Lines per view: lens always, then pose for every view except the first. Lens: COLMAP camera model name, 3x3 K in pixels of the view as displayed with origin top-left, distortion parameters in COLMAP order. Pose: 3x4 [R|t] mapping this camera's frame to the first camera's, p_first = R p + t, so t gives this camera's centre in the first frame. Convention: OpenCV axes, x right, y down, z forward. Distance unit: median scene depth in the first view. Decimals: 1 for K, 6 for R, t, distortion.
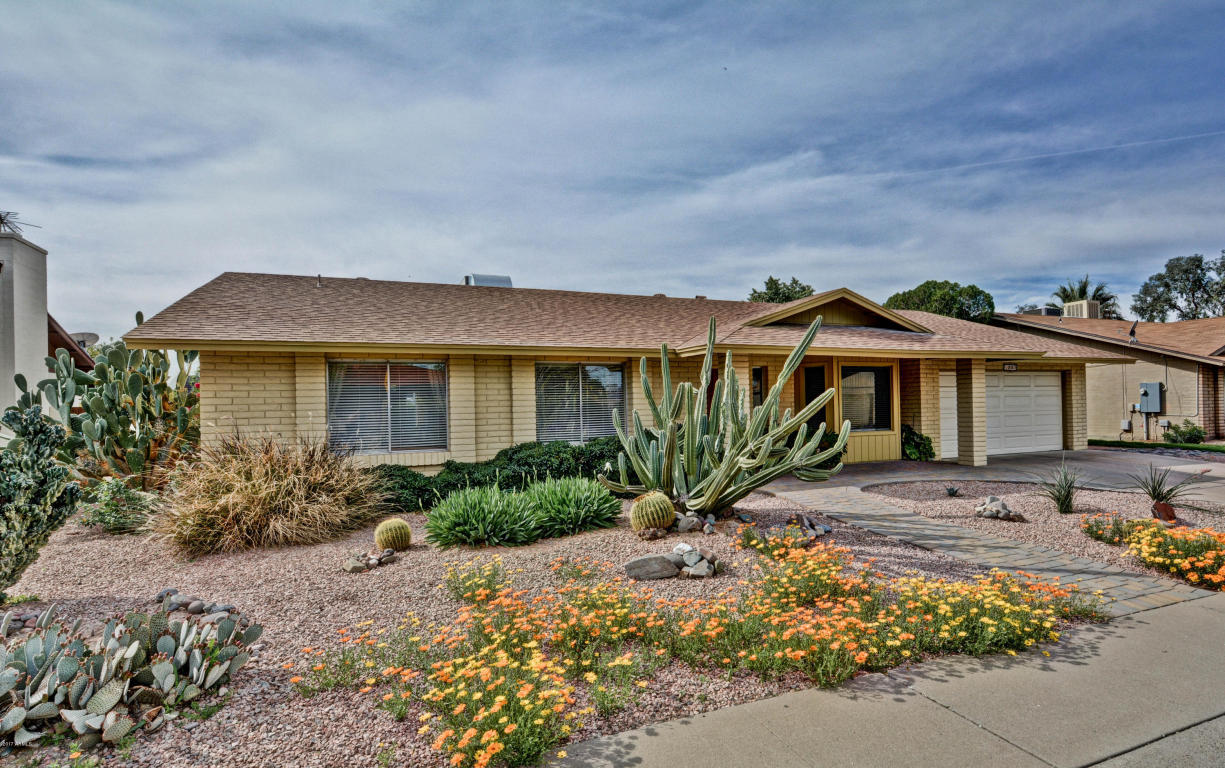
lens RADIAL K [[676.1, 0, 621.8], [0, 676.1, 393.9], [0, 0, 1]] dist [-0.003630, -0.003728]
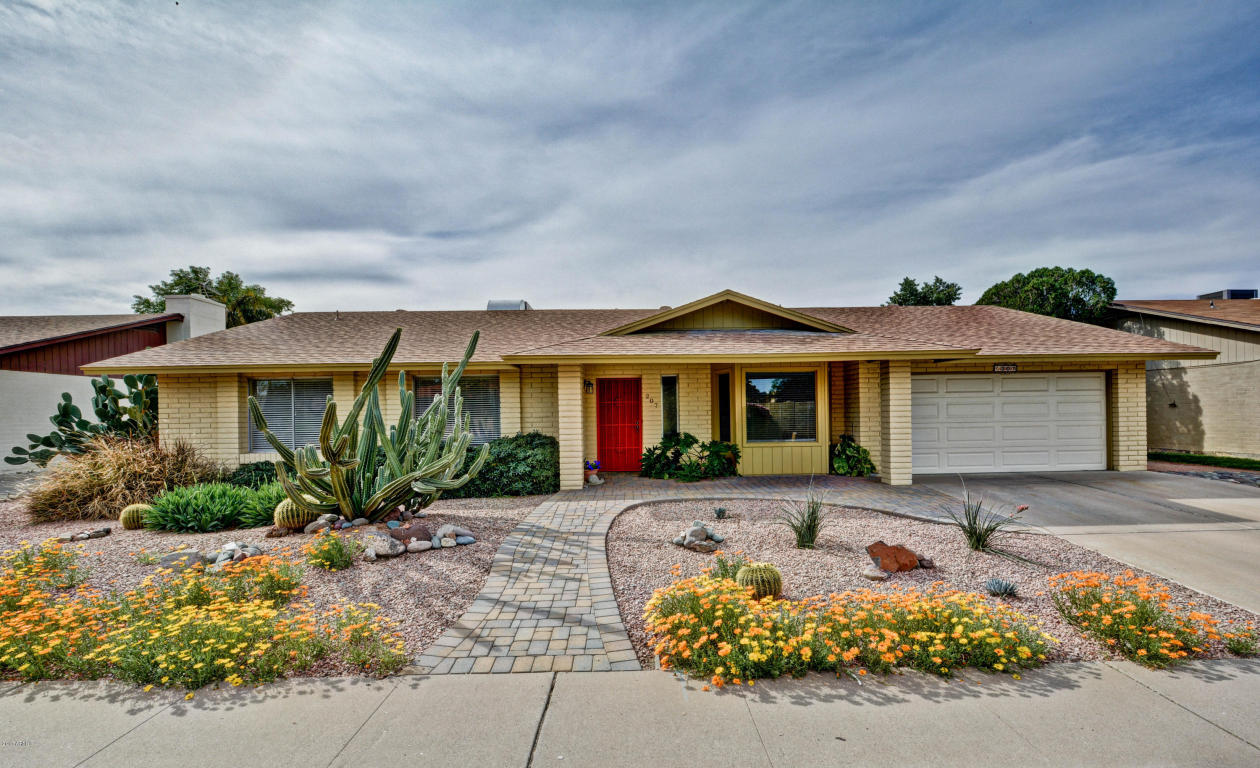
lens RADIAL K [[597.3, 0, 628.9], [0, 597.3, 388.1], [0, 0, 1]] dist [-0.009530, -0.001199]
pose [[0.920739, -0.013010, -0.389963, 0.179375], [0.005913, 0.999794, -0.019394, -0.001408], [0.390135, 0.015551, 0.920626, 0.059038]]
